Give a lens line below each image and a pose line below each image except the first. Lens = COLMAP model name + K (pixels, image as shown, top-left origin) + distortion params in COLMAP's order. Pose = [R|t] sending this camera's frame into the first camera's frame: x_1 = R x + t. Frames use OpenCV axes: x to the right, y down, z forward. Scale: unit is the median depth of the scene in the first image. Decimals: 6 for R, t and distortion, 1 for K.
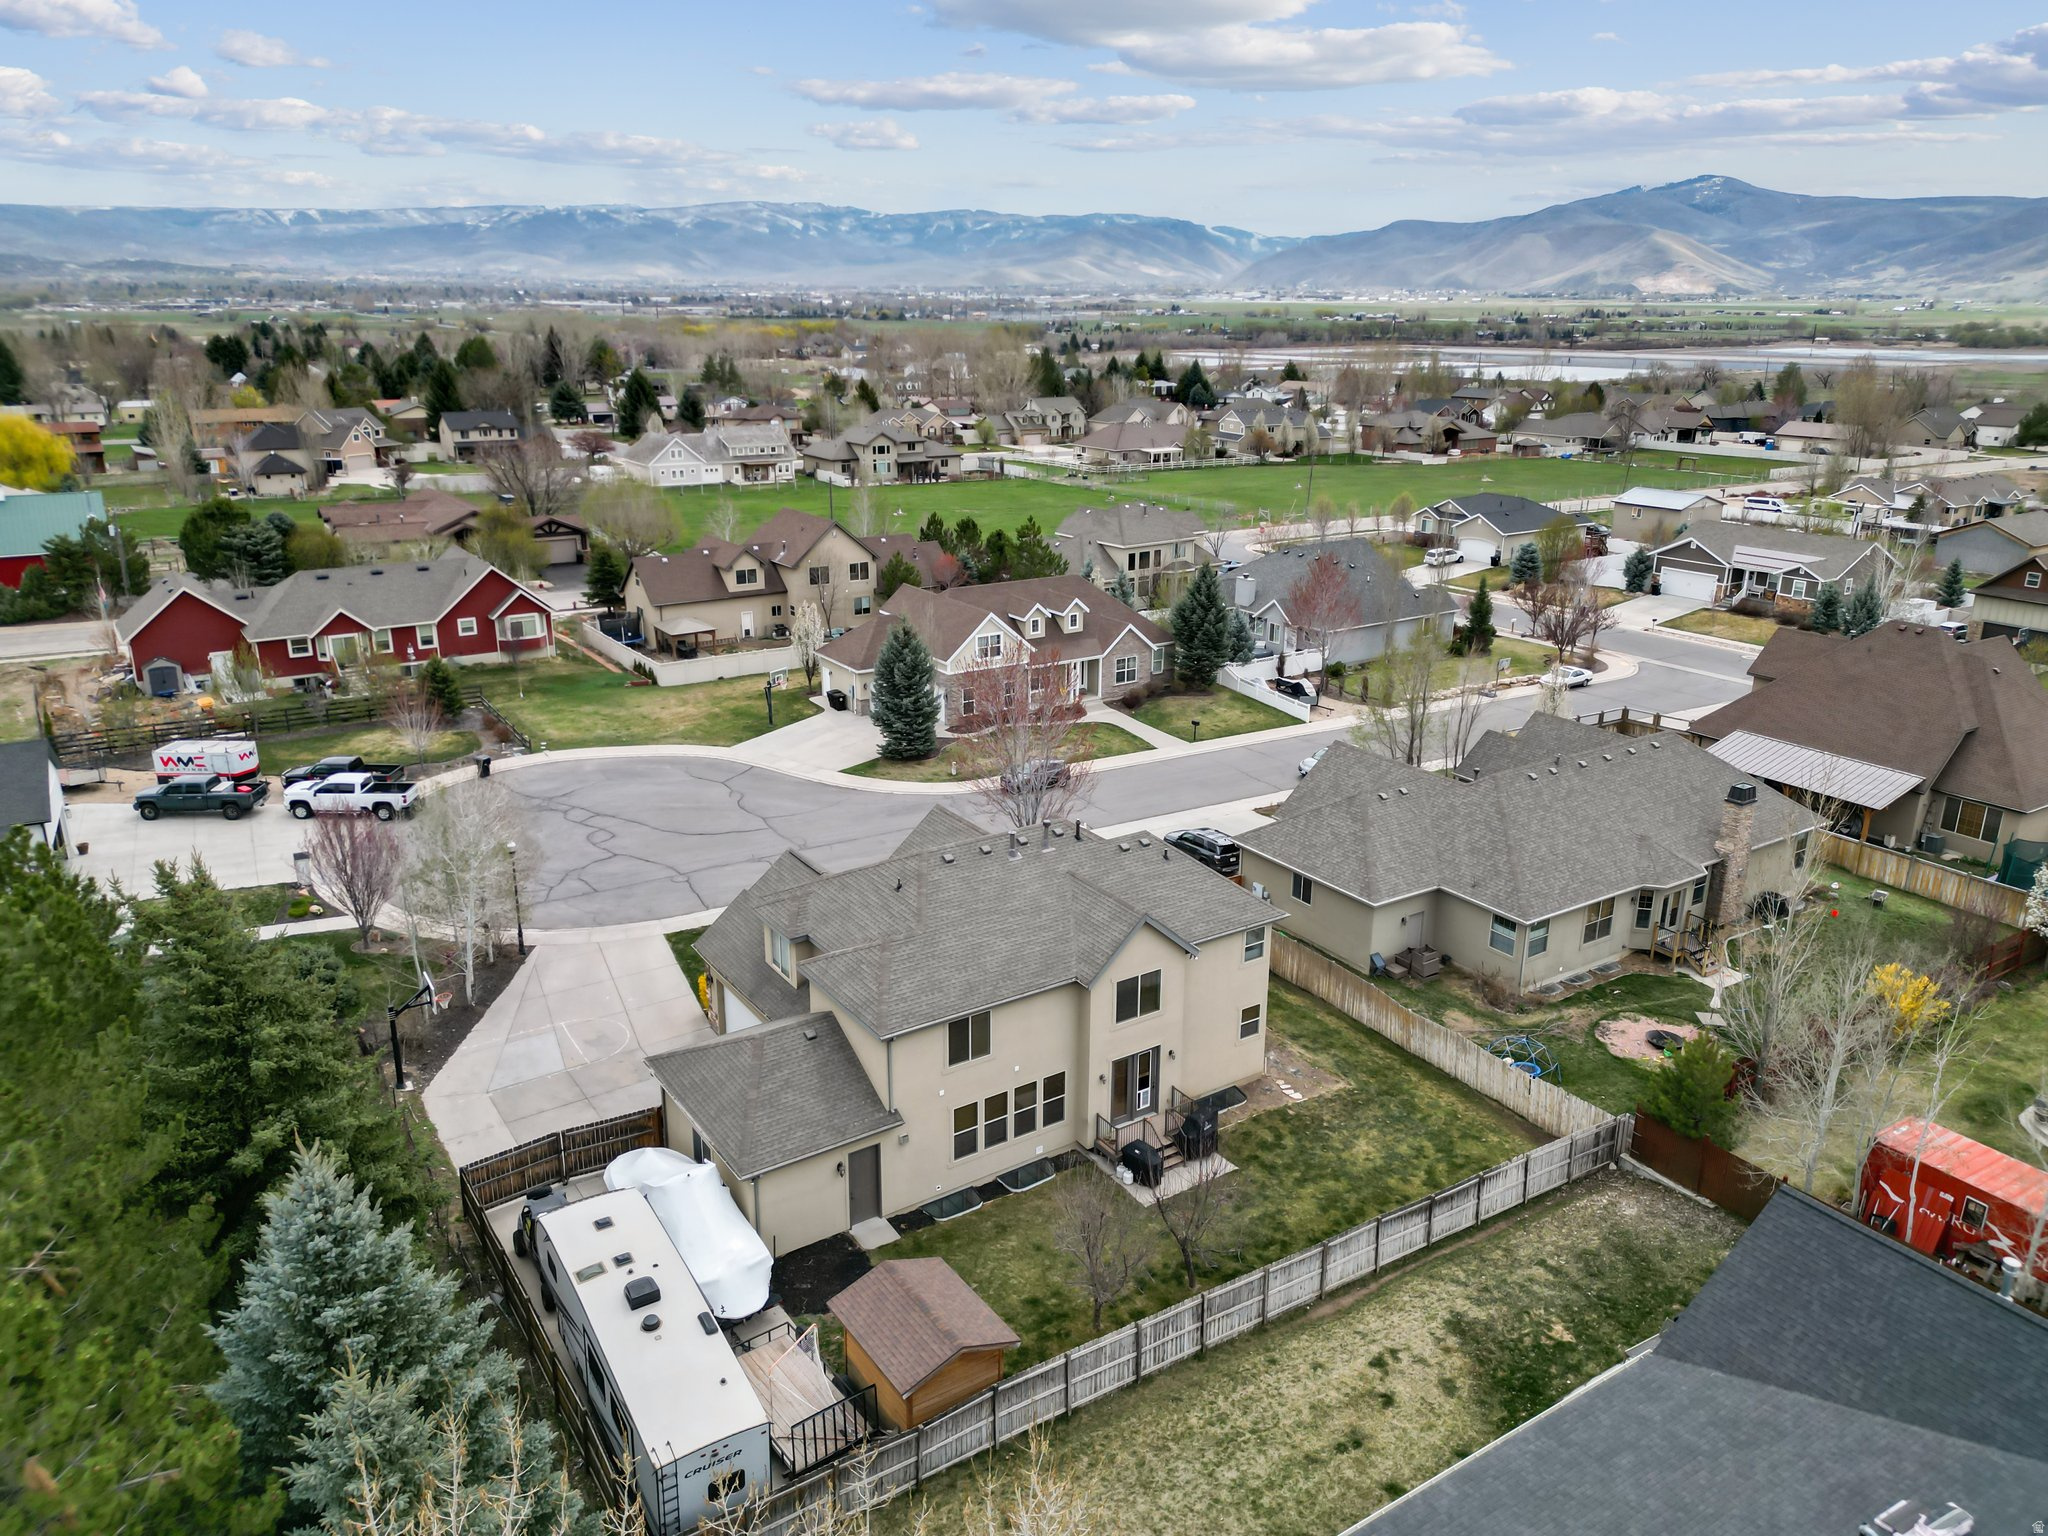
lens RADIAL K [[1411.0, 0, 1023.0], [0, 1411.0, 787.6], [0, 0, 1]] dist [0.084857, -0.080344]
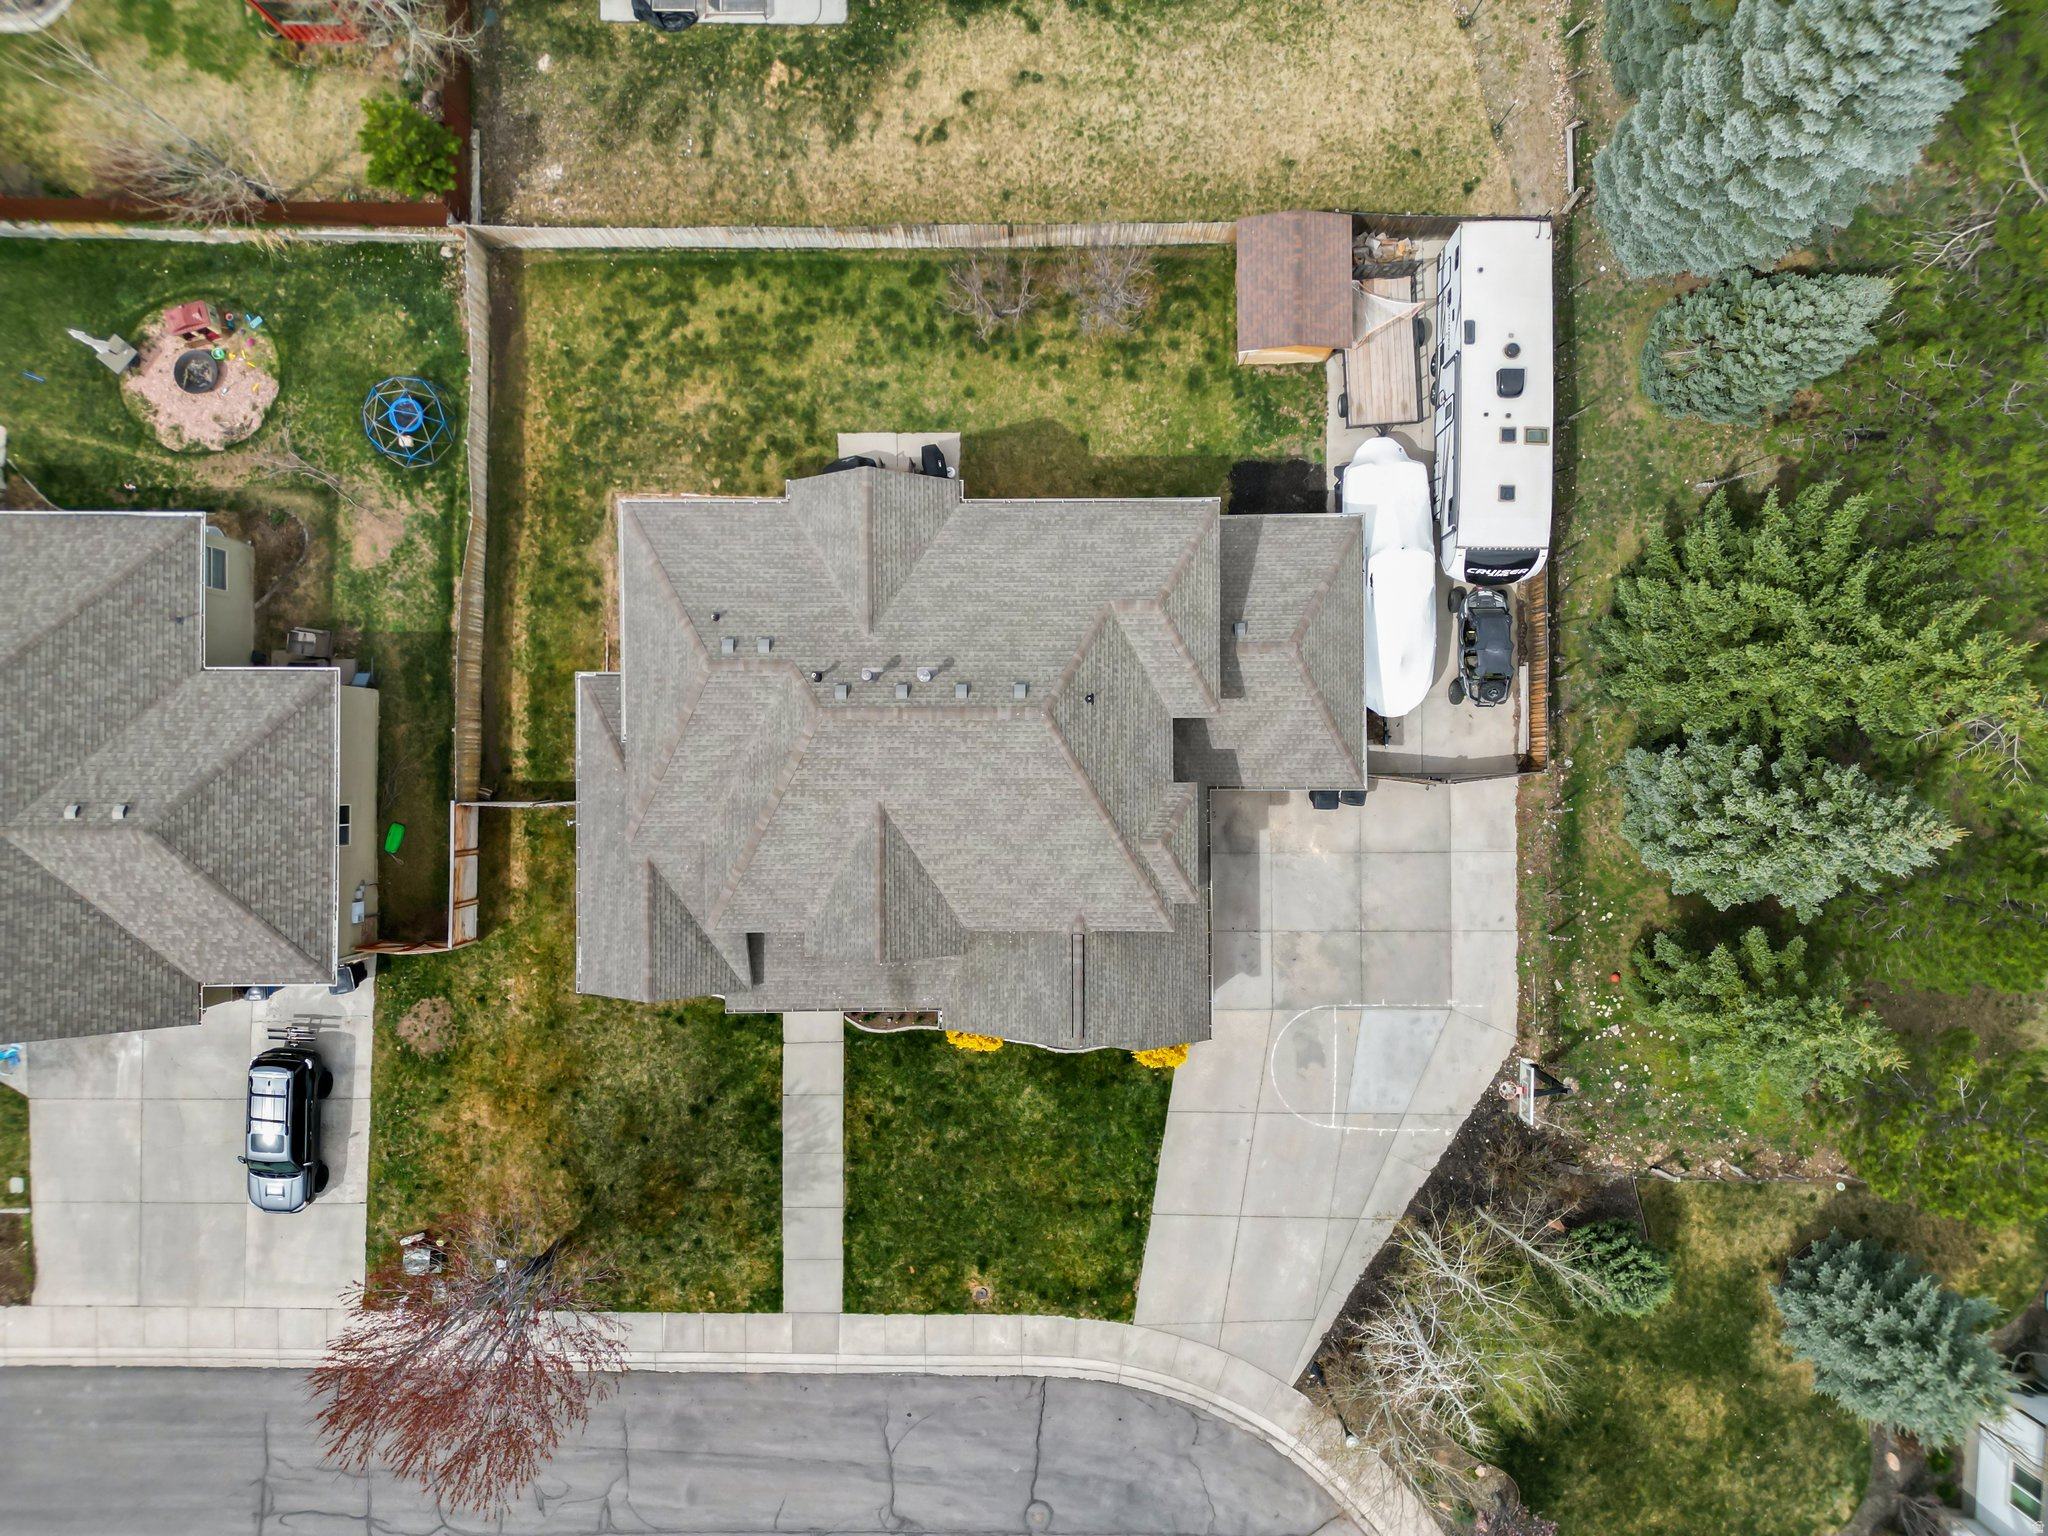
lens RADIAL K [[1411.0, 0, 1023.0], [0, 1411.0, 787.6], [0, 0, 1]] dist [0.084857, -0.080344]
pose [[-0.835447, -0.549570, 0.000884, -0.052217], [0.179023, -0.270627, 0.945892, -0.412986], [-0.519595, 0.790401, 0.324480, 0.487264]]
